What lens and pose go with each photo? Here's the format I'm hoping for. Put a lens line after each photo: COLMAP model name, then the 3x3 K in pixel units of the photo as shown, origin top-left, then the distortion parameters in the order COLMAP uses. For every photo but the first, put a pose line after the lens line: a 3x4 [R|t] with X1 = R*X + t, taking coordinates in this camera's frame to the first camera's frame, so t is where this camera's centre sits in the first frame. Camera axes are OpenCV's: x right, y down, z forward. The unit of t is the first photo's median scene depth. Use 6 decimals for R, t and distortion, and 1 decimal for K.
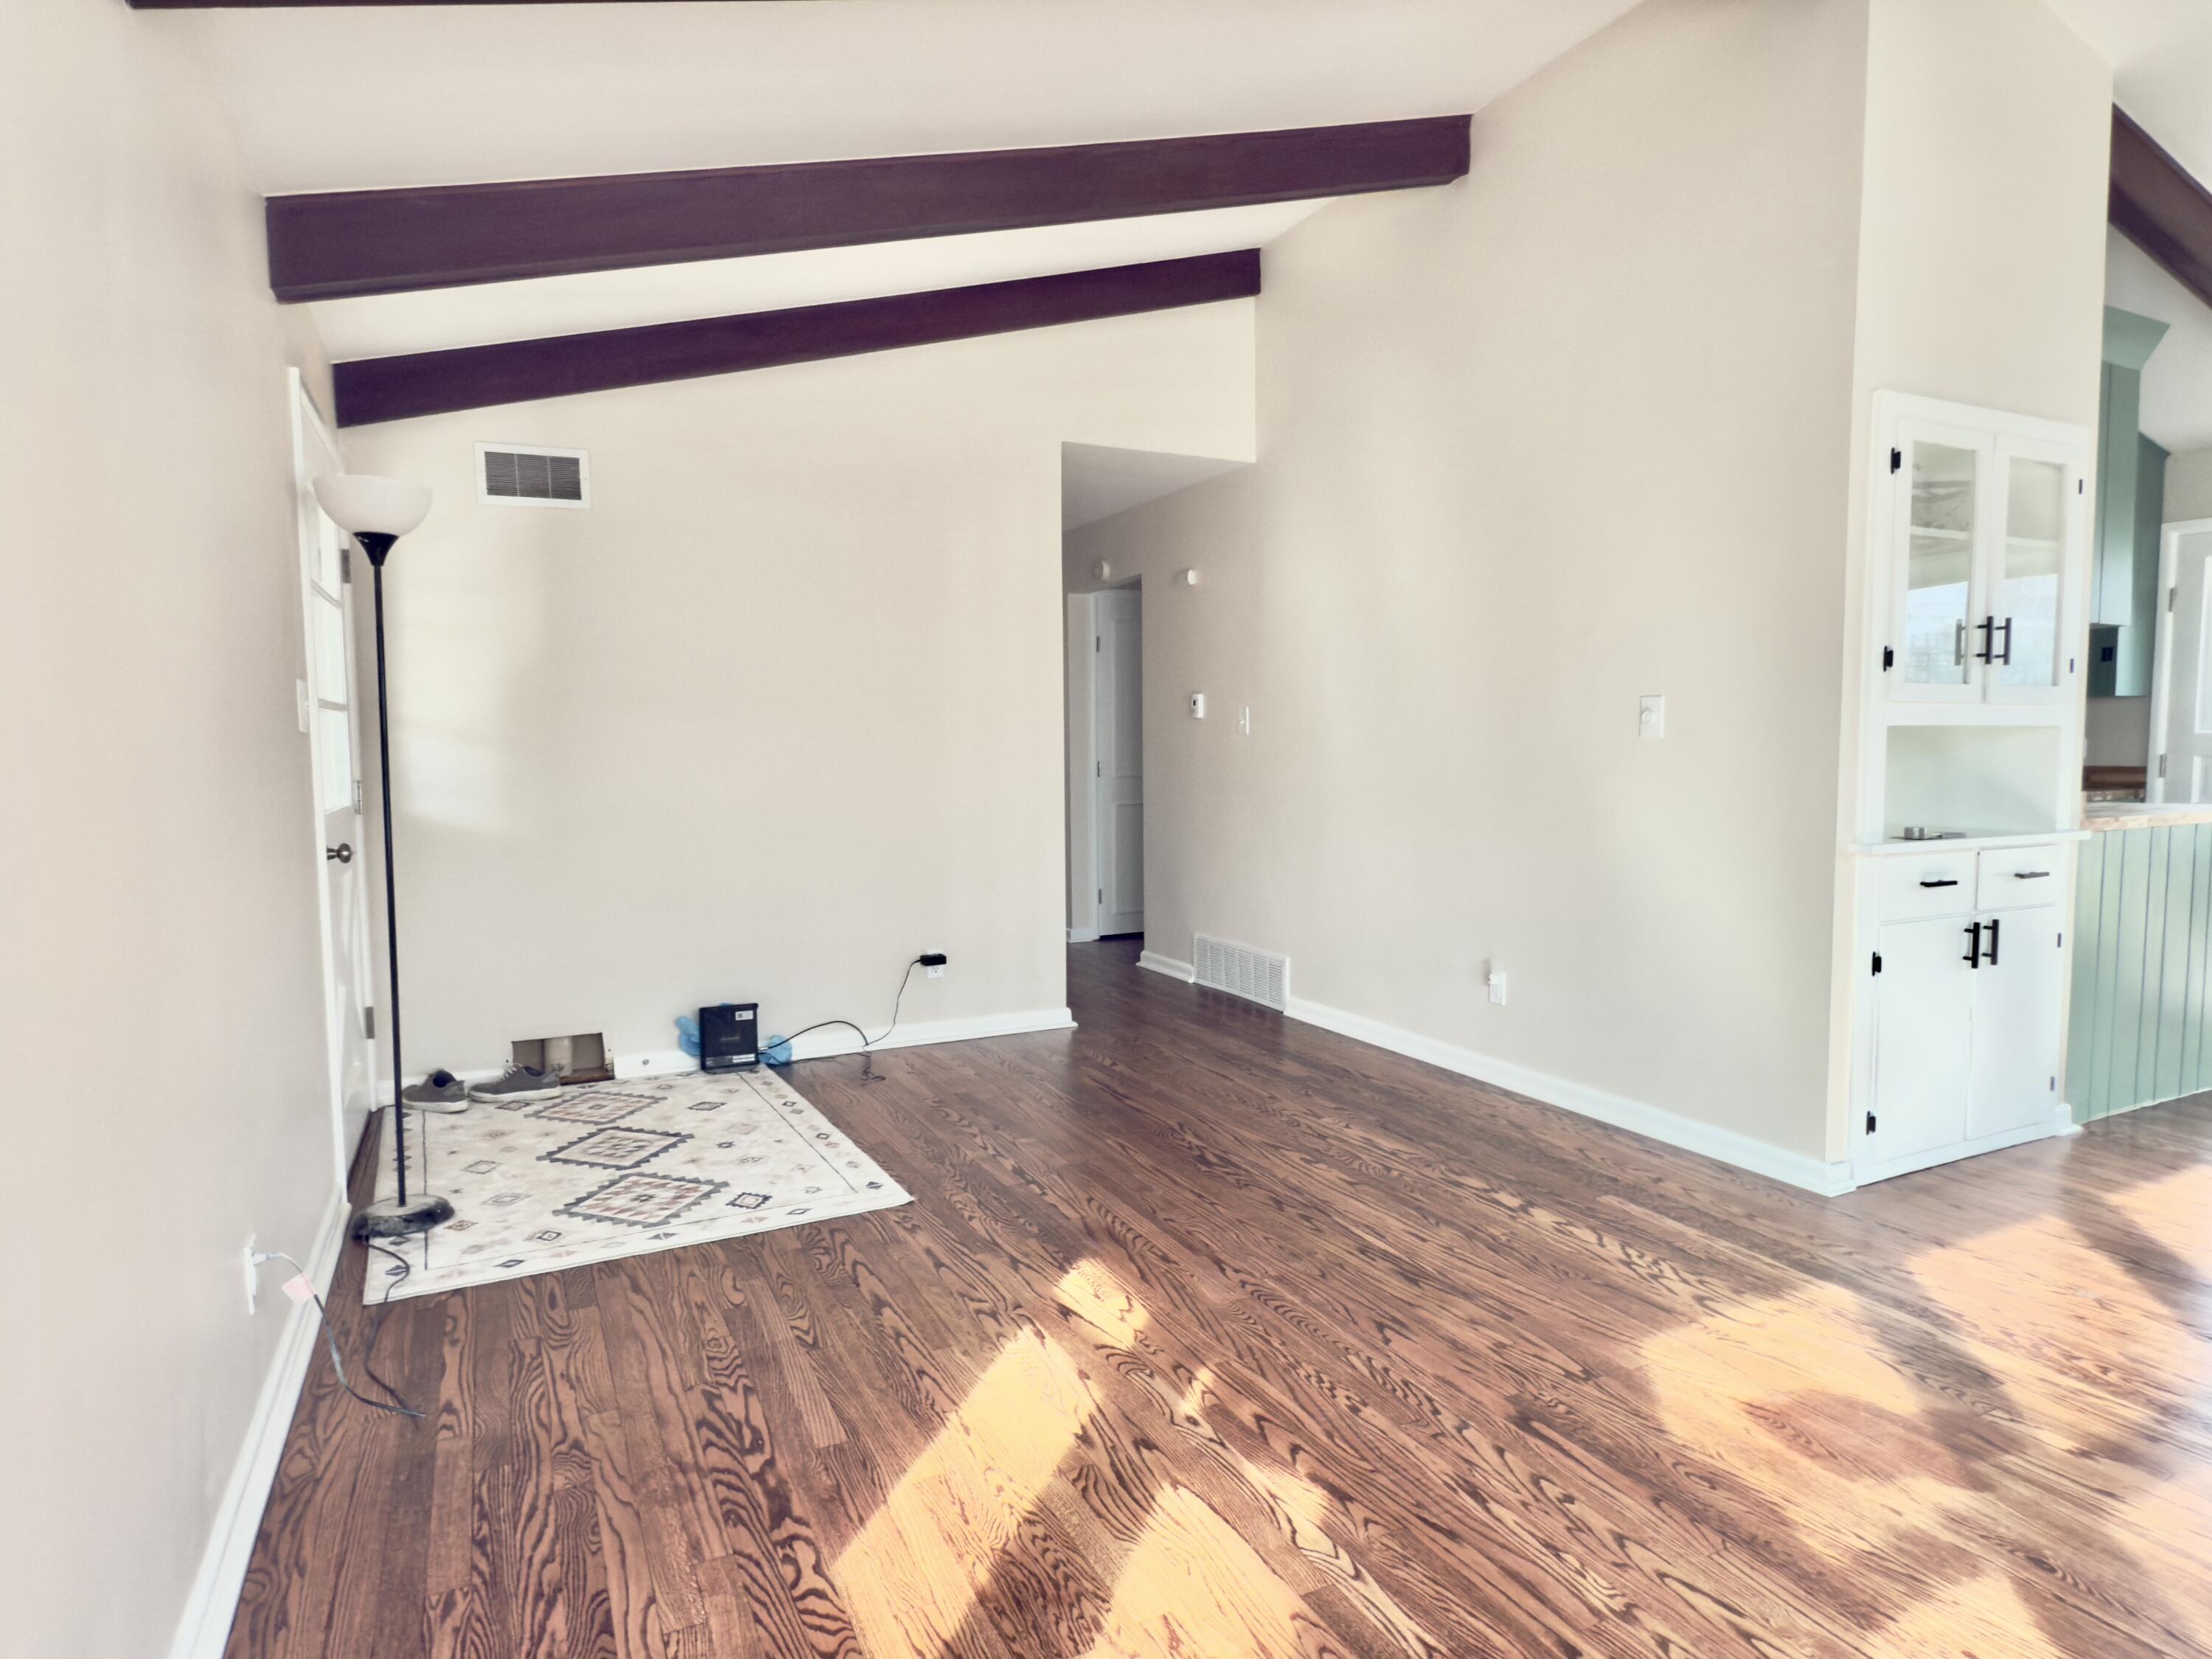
lens RADIAL K [[1218.9, 0, 1106.0], [0, 1218.9, 829.5], [0, 0, 1]] dist [0.003860, 0.001063]
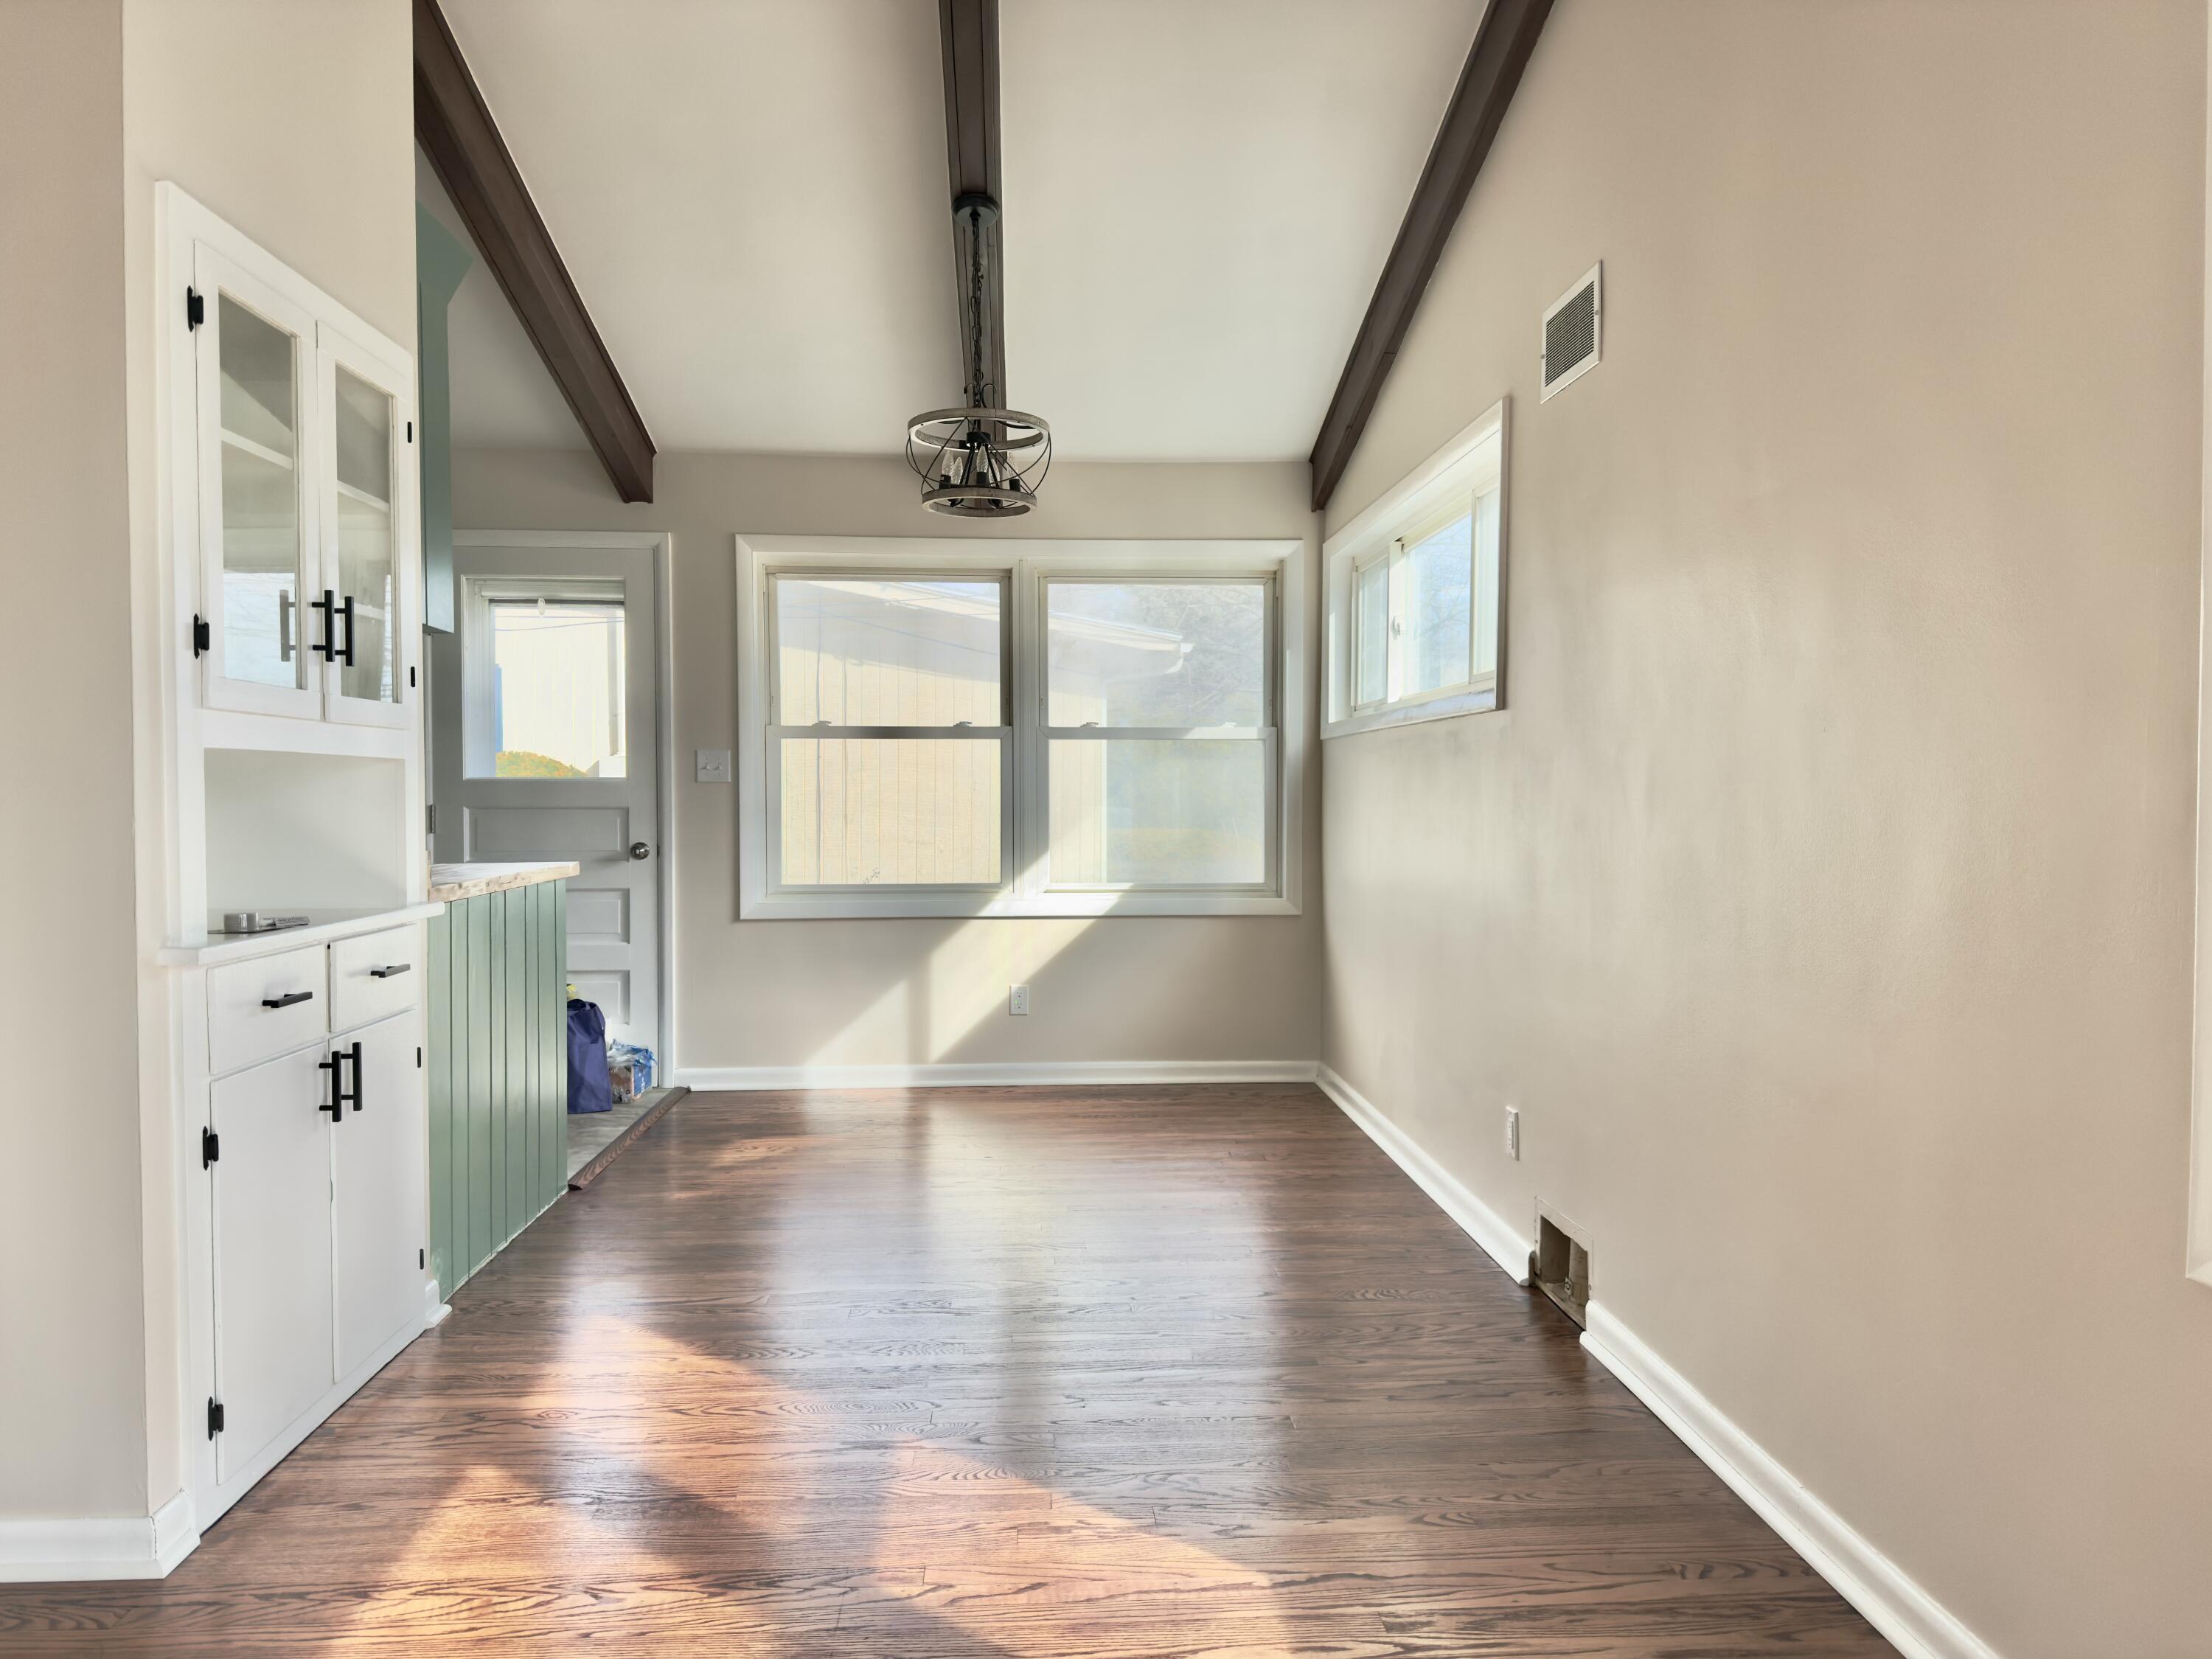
lens RADIAL K [[1595.8, 0, 1106.0], [0, 1595.8, 829.5], [0, 0, 1]] dist [0.007989, 0.000612]
pose [[0.398242, -0.019123, 0.917081, 0.088487], [0.068153, 0.997636, -0.008793, -0.007790], [-0.914745, 0.066003, 0.398604, 0.268874]]
